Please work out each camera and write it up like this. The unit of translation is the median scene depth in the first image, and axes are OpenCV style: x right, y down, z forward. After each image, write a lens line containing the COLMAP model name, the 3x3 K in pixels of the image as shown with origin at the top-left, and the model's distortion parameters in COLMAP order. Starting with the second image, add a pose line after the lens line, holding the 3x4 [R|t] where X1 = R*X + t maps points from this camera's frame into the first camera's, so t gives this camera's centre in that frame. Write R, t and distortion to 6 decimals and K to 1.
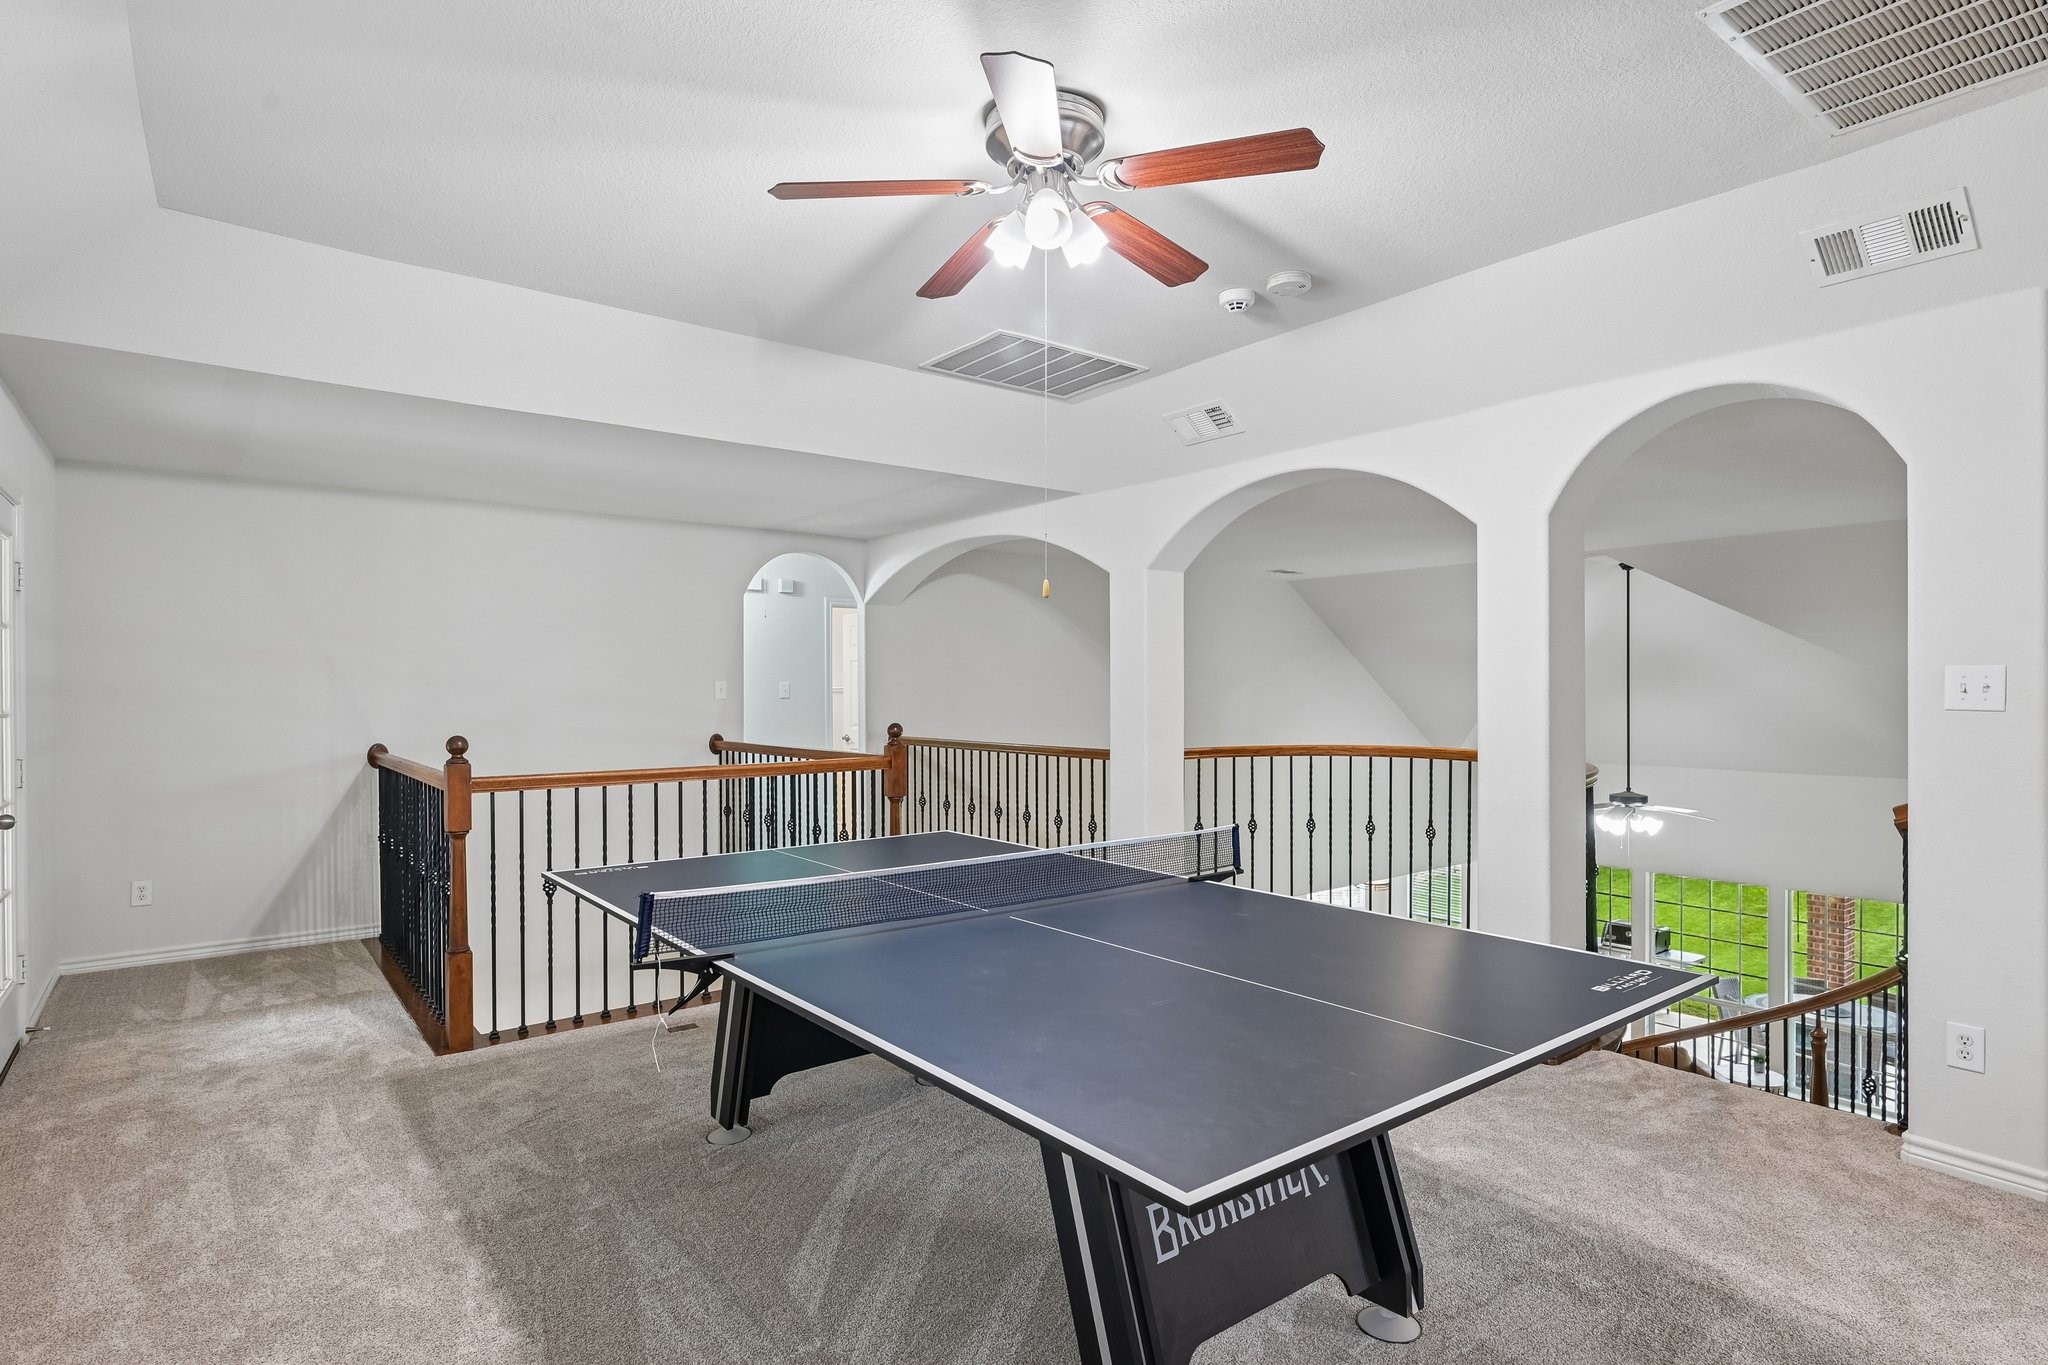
lens RADIAL K [[1066.5, 0, 1024.0], [0, 1066.5, 682.5], [0, 0, 1]] dist [-0.001643, -0.000274]
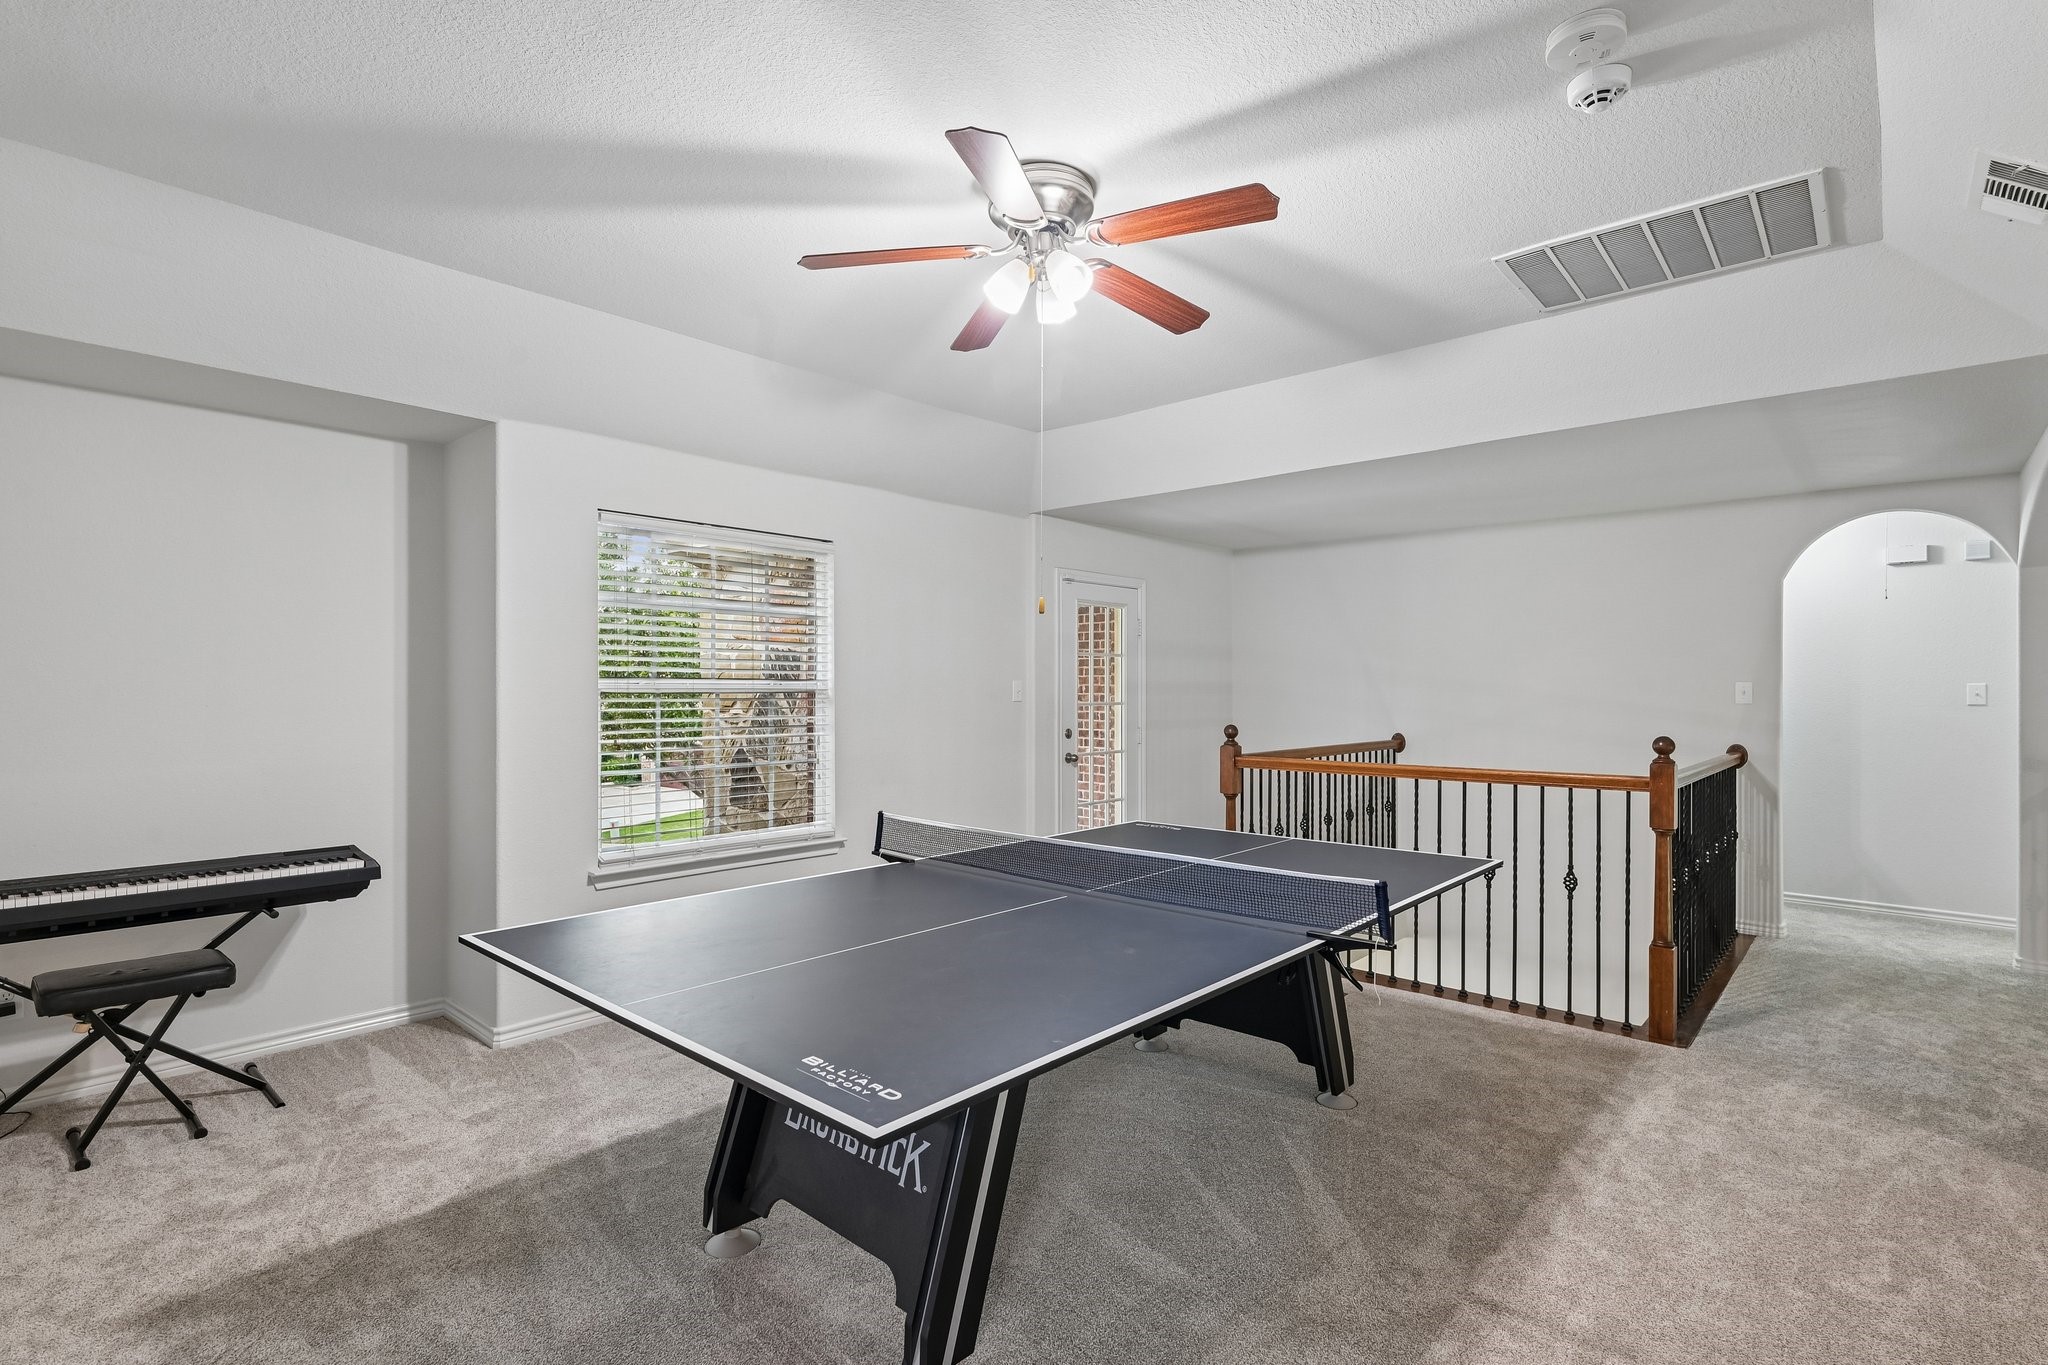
lens RADIAL K [[968.5, 0, 1024.0], [0, 968.5, 682.5], [0, 0, 1]] dist [0.000657, -0.000043]
pose [[0.181423, -0.007246, -0.983378, 0.584140], [0.005222, 0.999966, -0.006405, 0.000366], [0.983391, -0.003974, 0.181455, 0.458206]]
